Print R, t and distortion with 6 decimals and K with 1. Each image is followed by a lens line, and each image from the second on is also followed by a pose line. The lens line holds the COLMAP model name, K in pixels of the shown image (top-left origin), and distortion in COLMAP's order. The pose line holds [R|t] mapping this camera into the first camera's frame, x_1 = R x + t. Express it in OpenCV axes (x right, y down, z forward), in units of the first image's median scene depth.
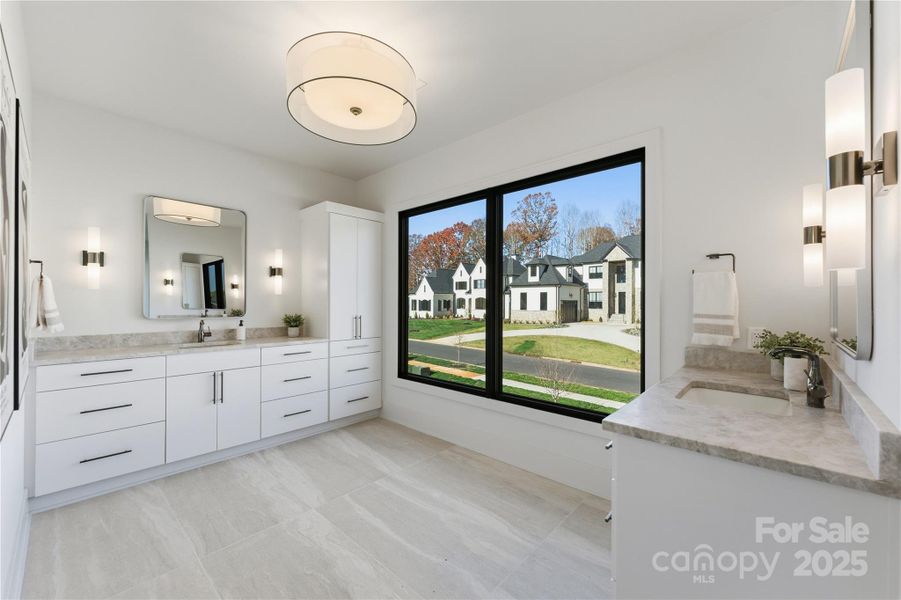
lens RADIAL K [[371.0, 0, 448.4], [0, 371.0, 296.6], [0, 0, 1]] dist [0.002883, -0.000033]
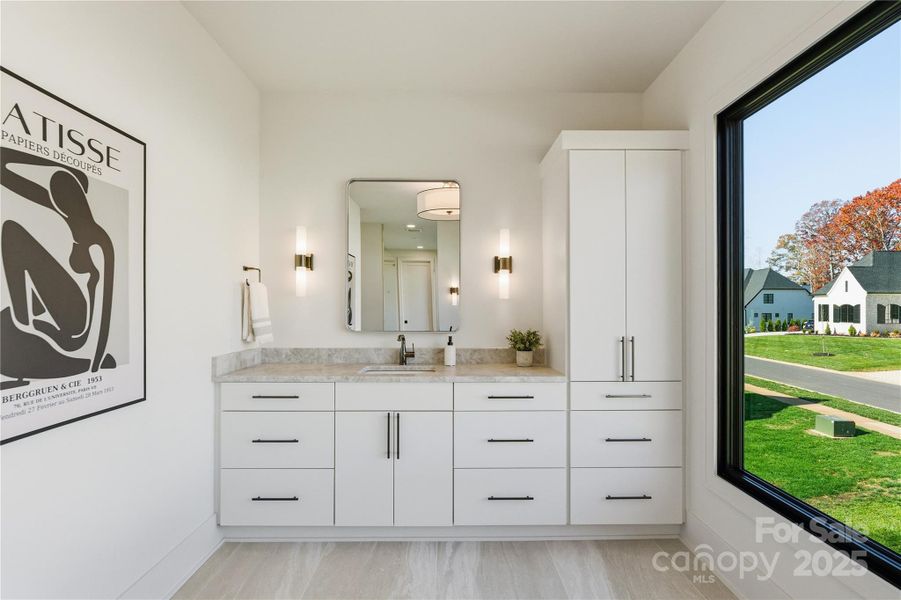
lens RADIAL K [[434.7, 0, 446.7], [0, 434.7, 305.0], [0, 0, 1]] dist [-0.005437, 0.001131]
pose [[0.686293, -0.007892, -0.727283, 0.026597], [0.012624, 0.999920, 0.001061, 0.003143], [0.727216, -0.009909, 0.686337, 0.408728]]
